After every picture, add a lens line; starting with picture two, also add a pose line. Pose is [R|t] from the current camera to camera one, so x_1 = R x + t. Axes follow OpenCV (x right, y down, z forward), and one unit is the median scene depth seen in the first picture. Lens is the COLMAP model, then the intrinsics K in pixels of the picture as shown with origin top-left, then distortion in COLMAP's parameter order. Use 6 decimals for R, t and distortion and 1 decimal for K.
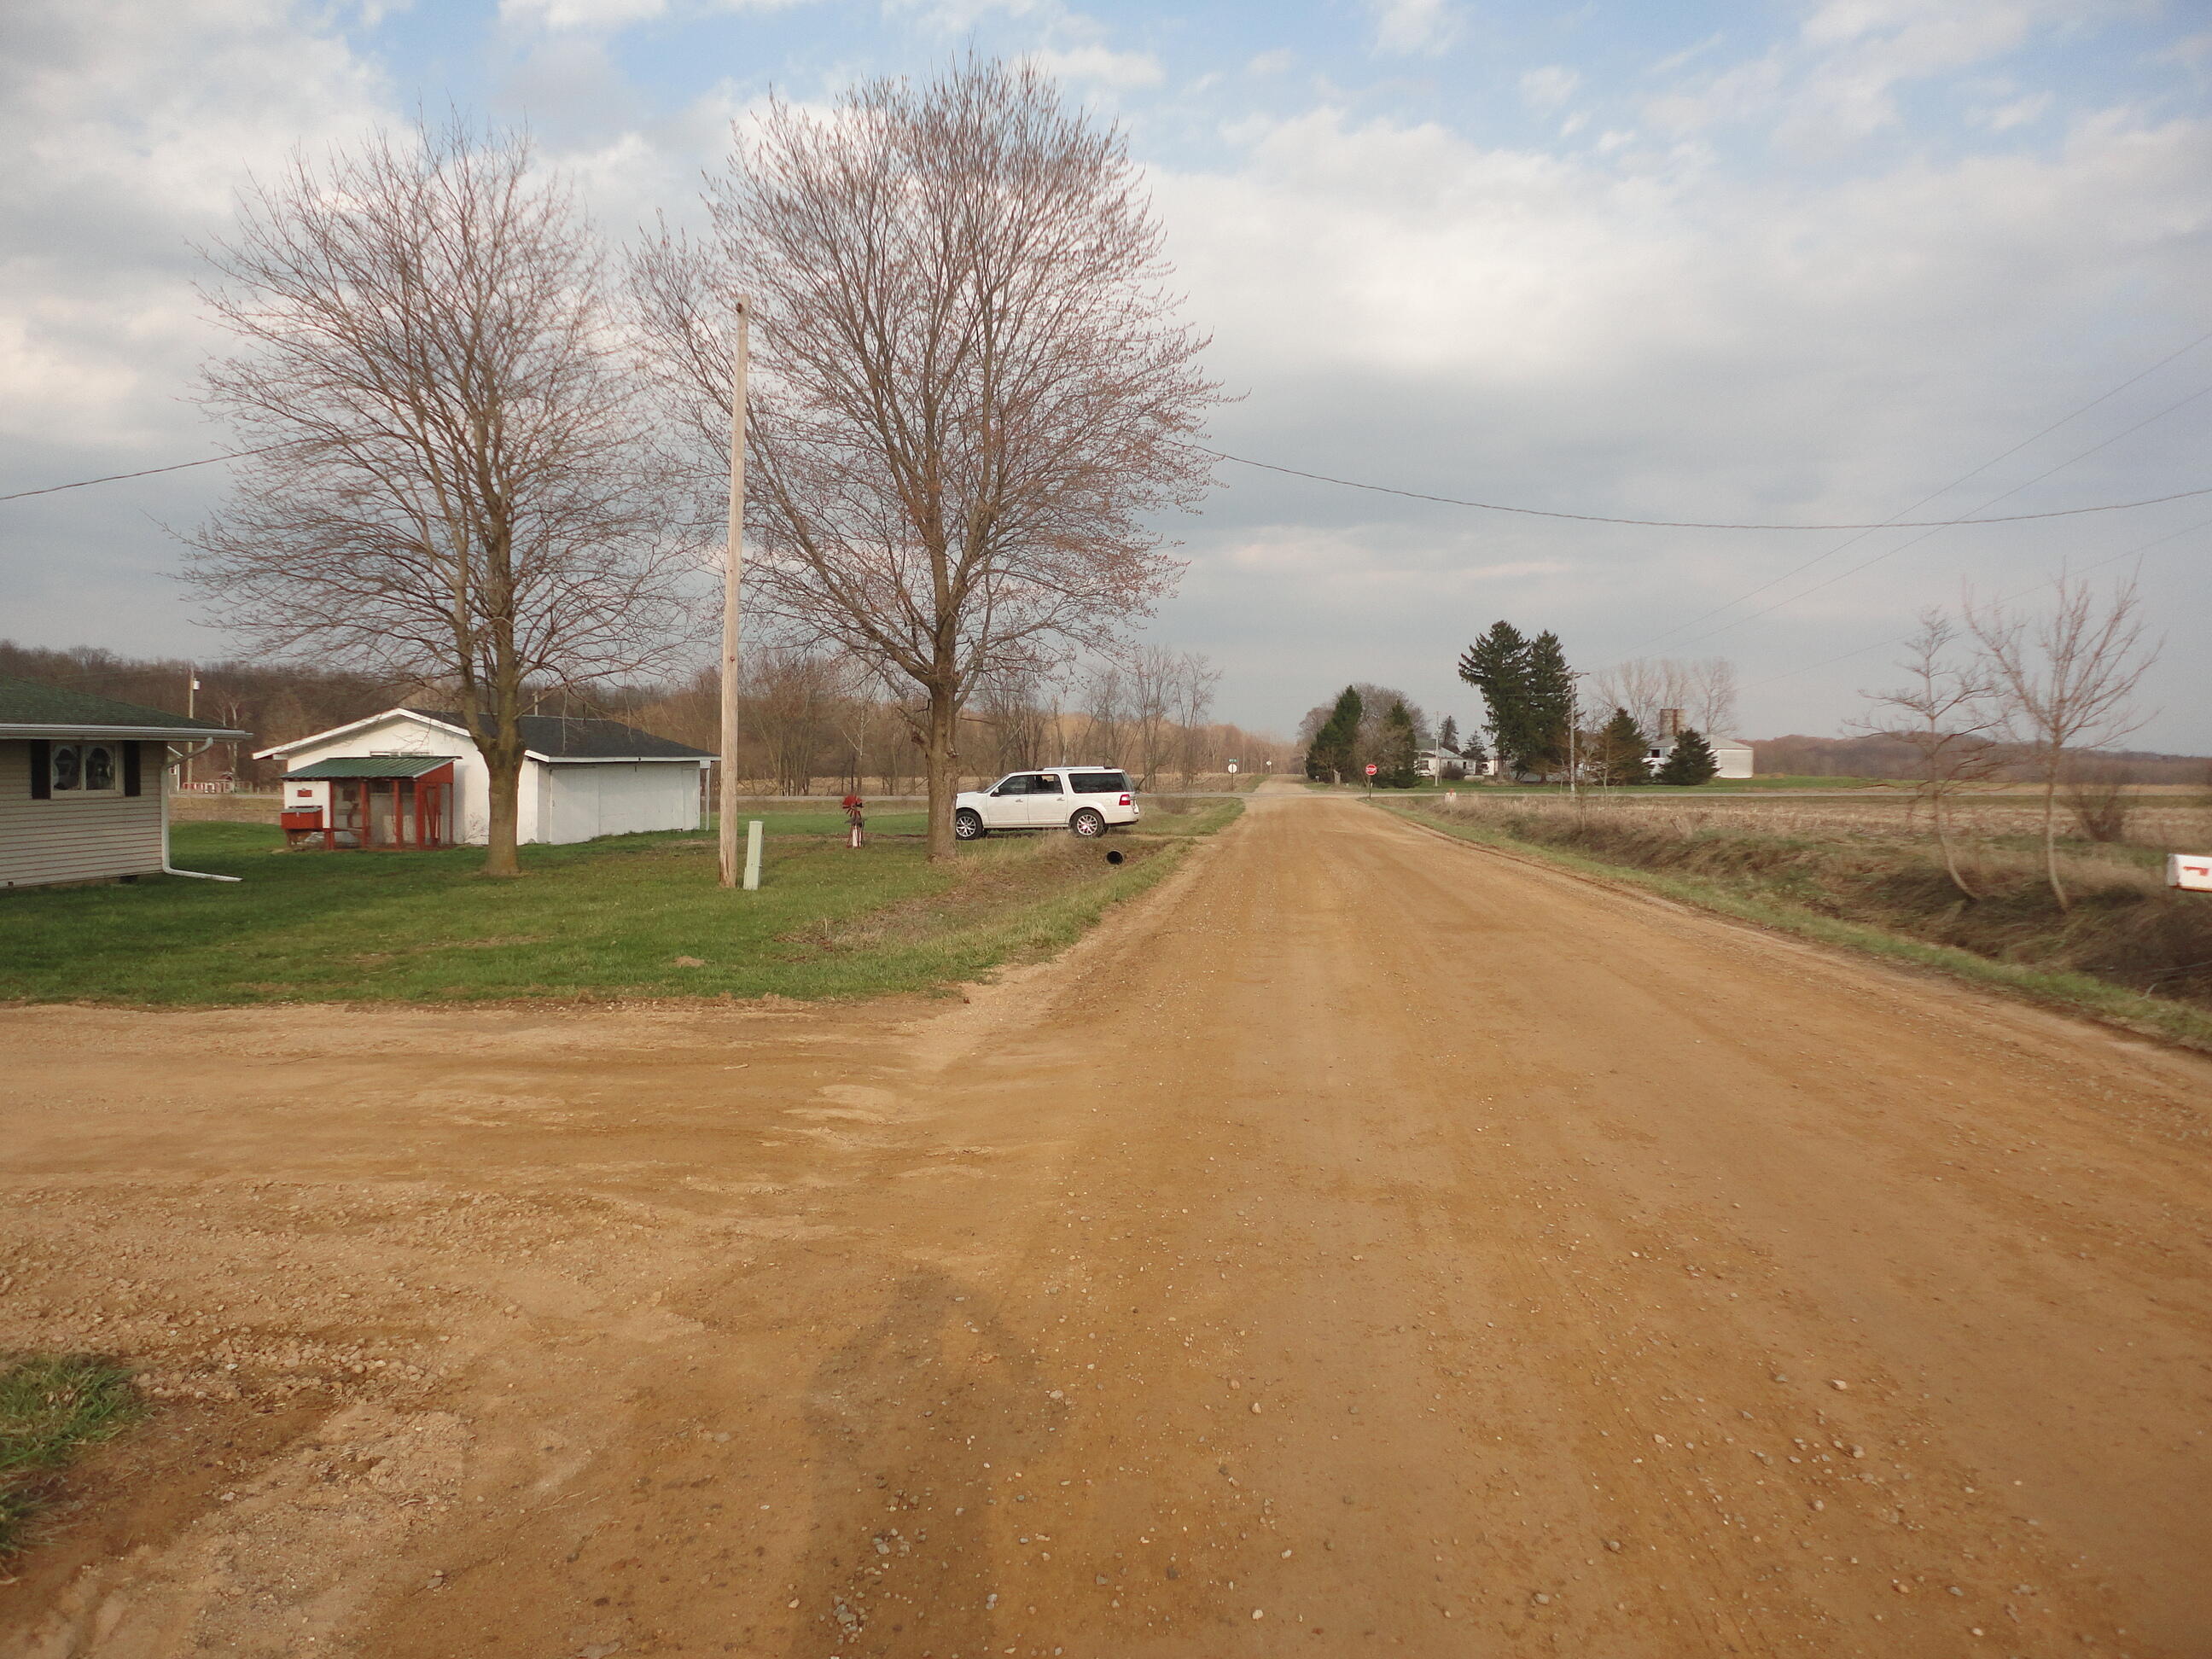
lens RADIAL K [[1583.4, 0, 1106.0], [0, 1583.4, 817.8], [0, 0, 1]] dist [-0.016665, 0.006165]
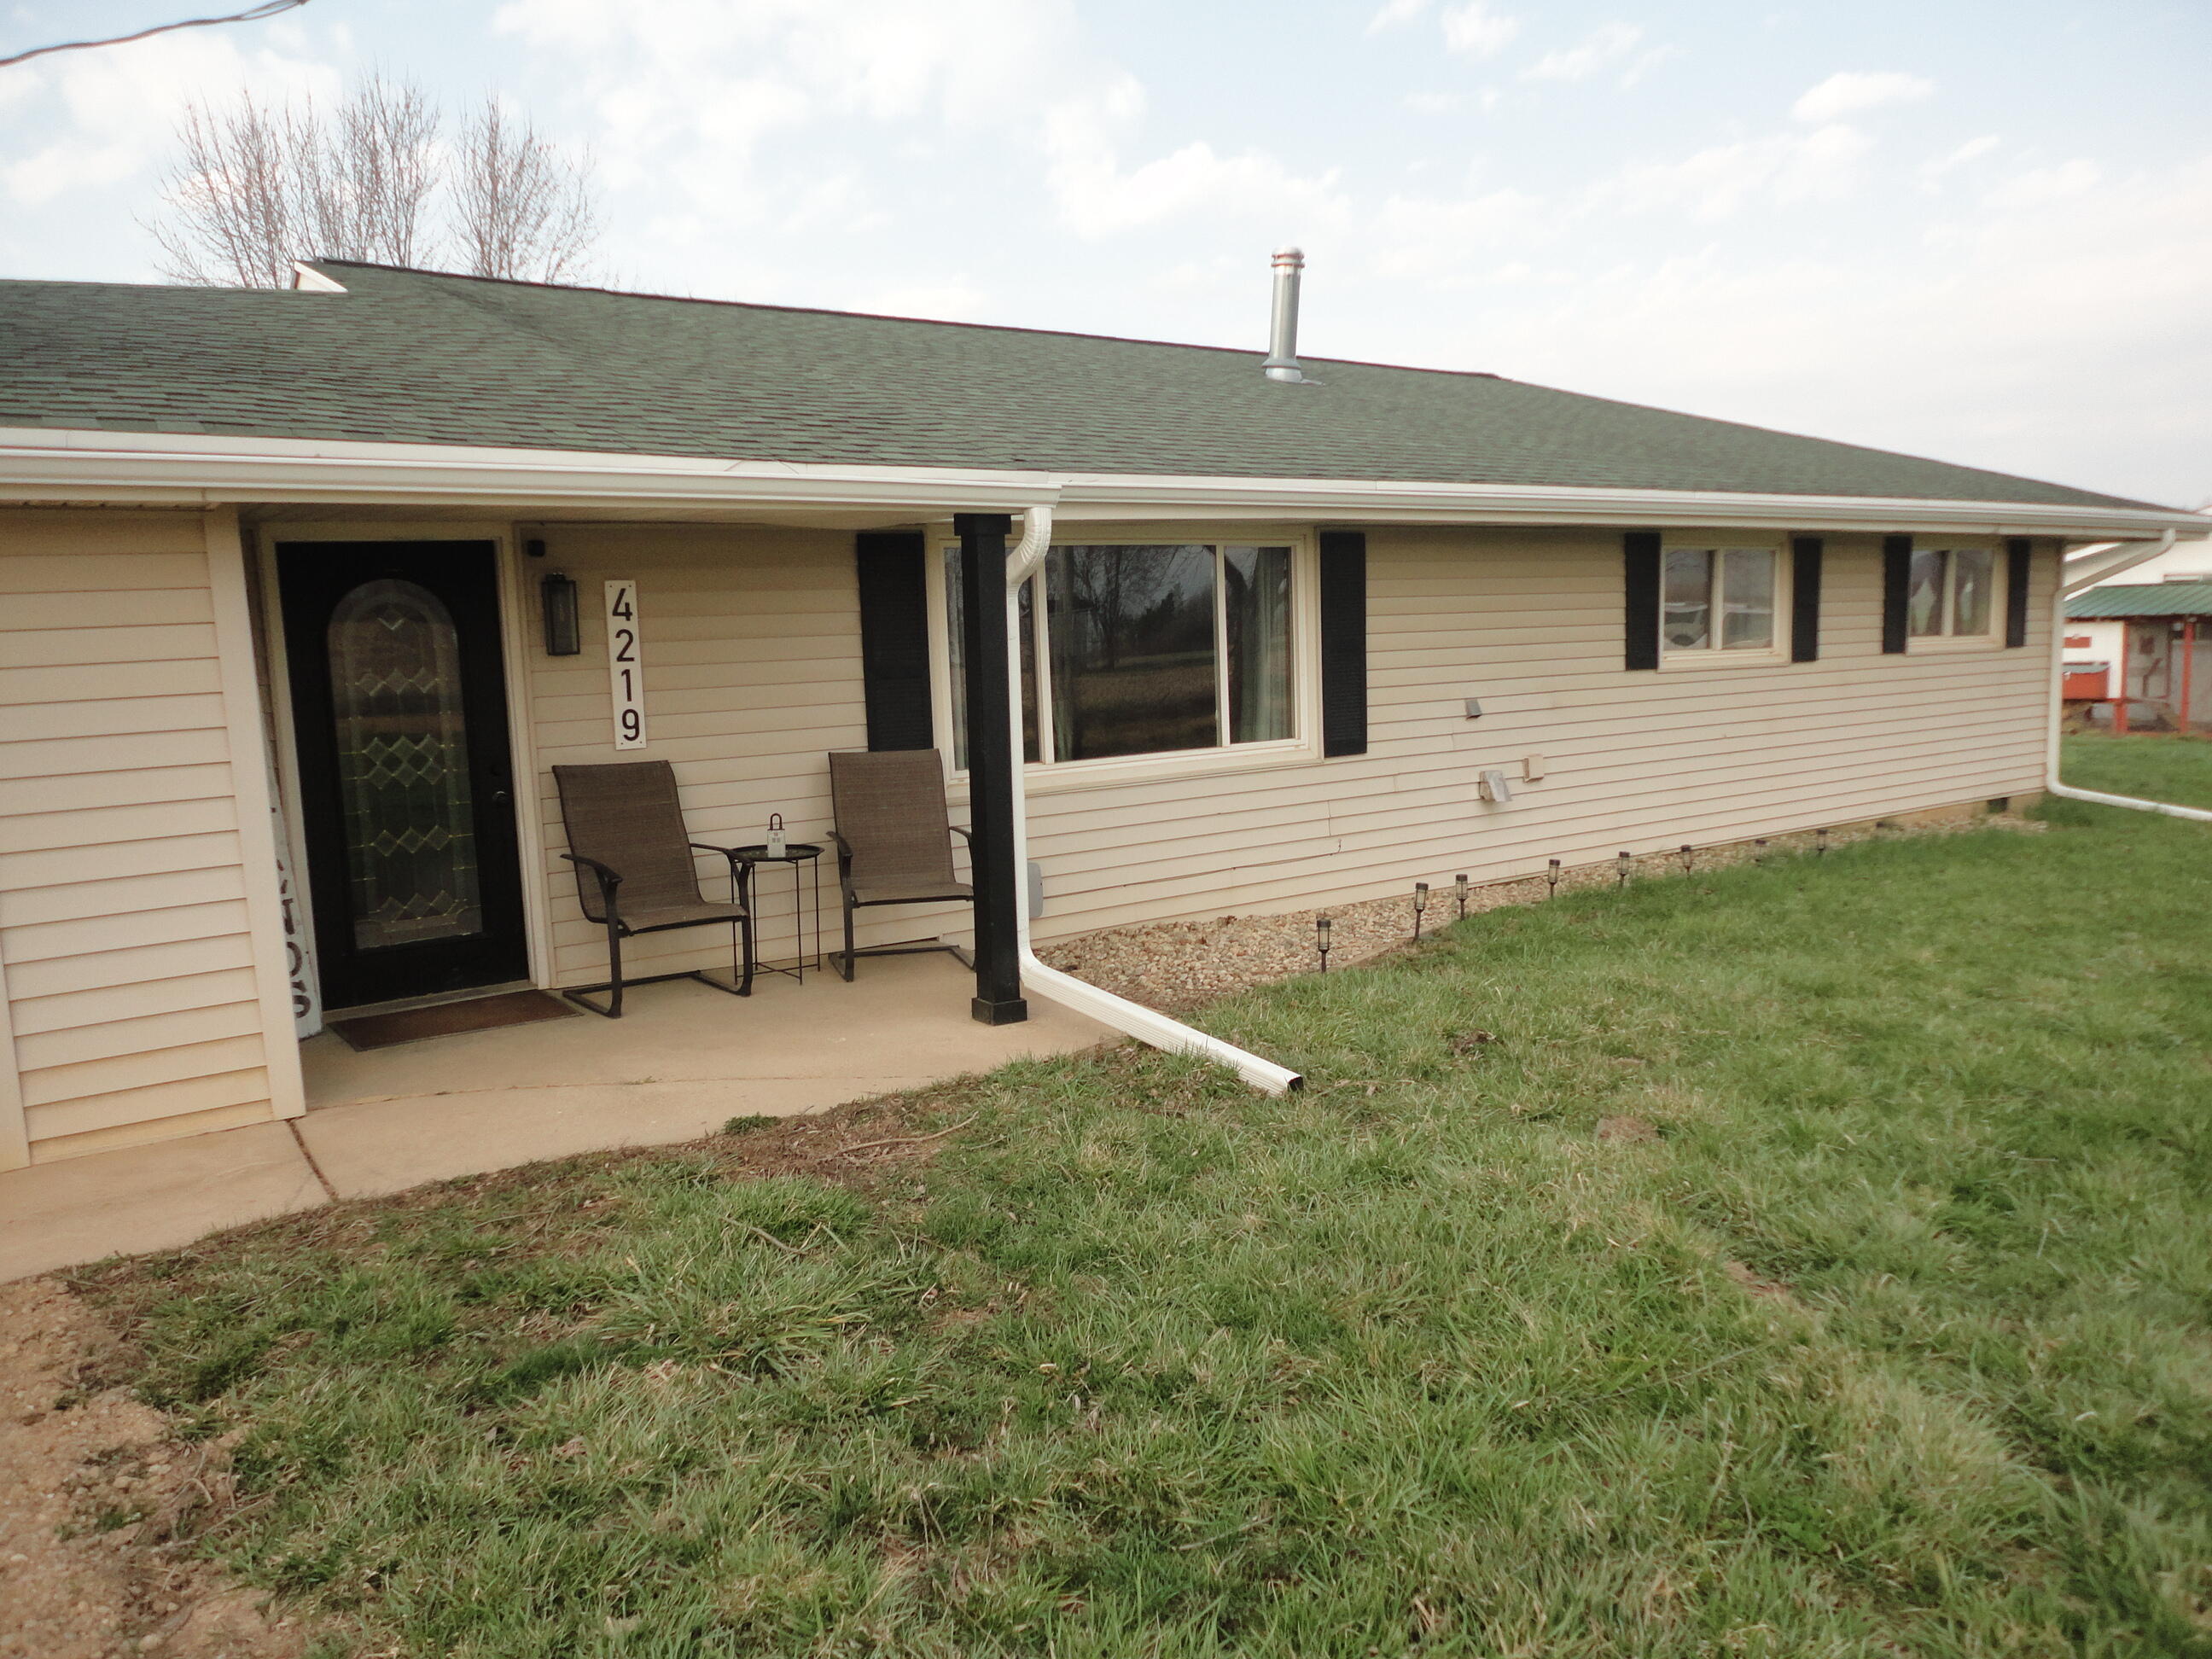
lens RADIAL K [[1583.4, 0, 1106.0], [0, 1583.4, 817.8], [0, 0, 1]] dist [-0.016665, 0.006165]
pose [[0.660873, 0.075554, -0.746685, -0.420770], [-0.005237, 0.995360, 0.096082, -0.006116], [0.750479, -0.059587, 0.658202, 0.423315]]
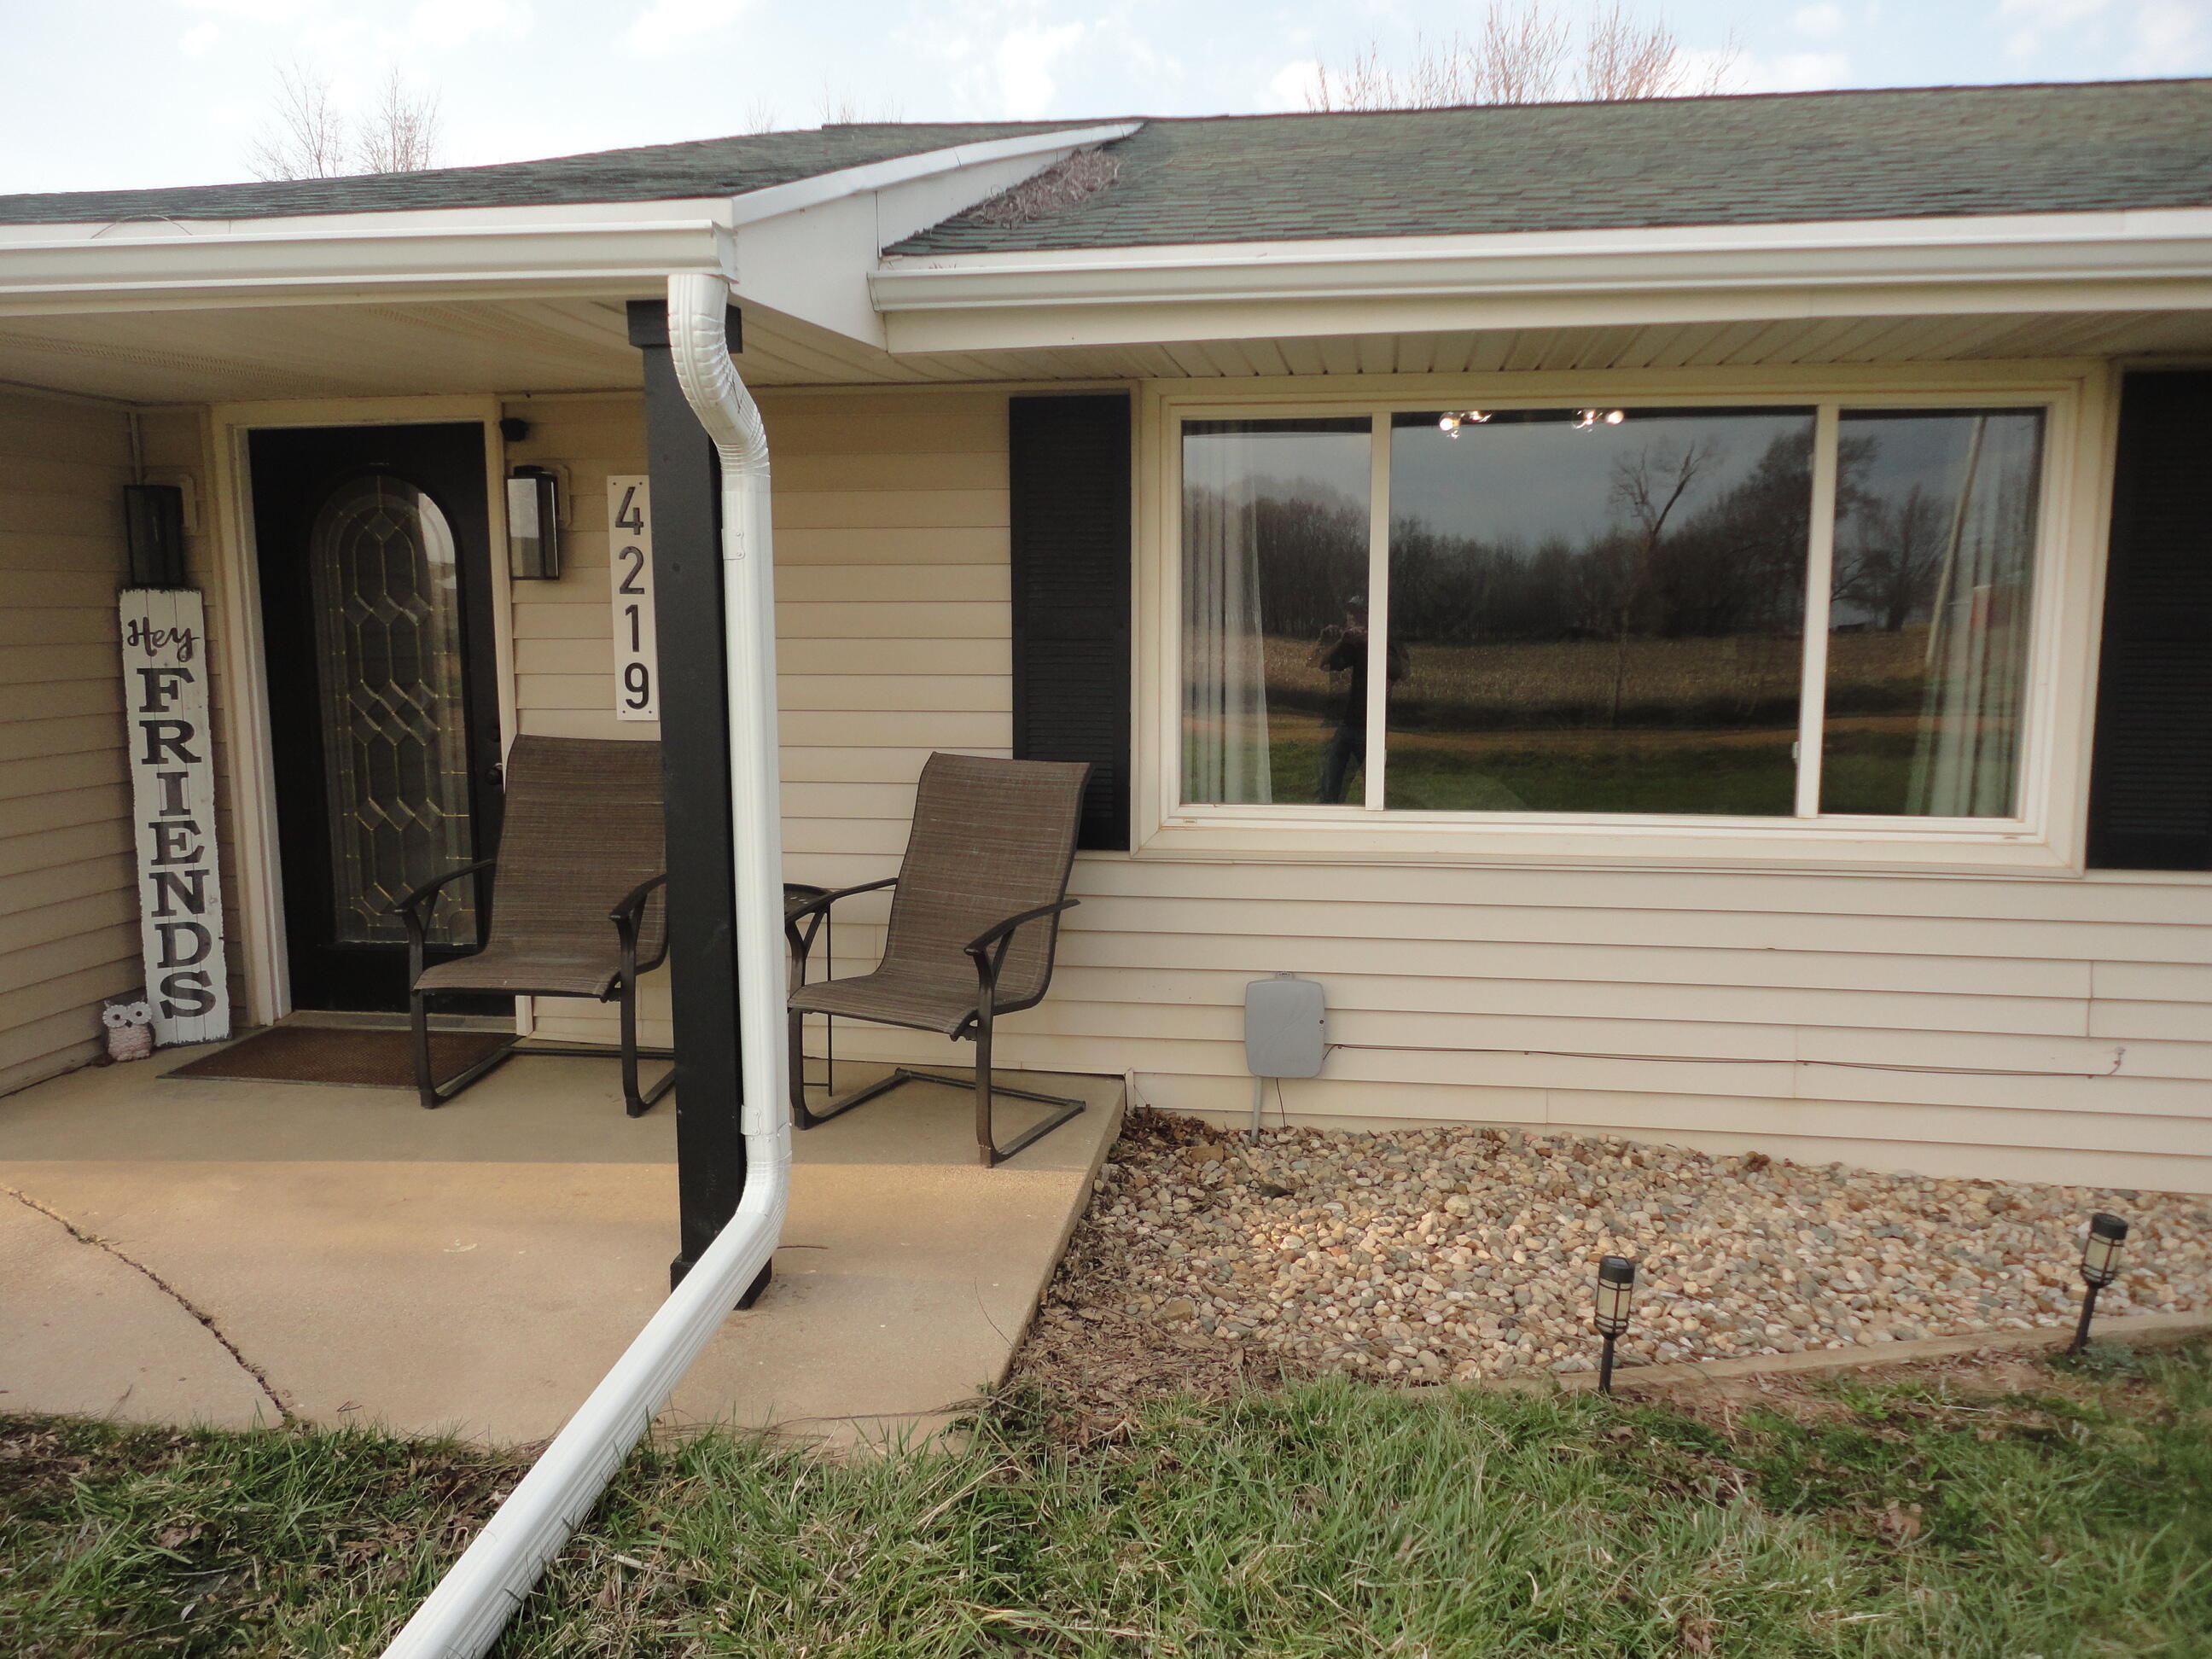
lens RADIAL K [[1583.4, 0, 1106.0], [0, 1583.4, 817.8], [0, 0, 1]] dist [-0.016665, 0.006165]
pose [[-0.030489, 0.123220, -0.991911, -0.490483], [-0.049567, 0.990965, 0.124626, -0.006119], [0.998305, 0.052966, -0.024106, 0.597741]]
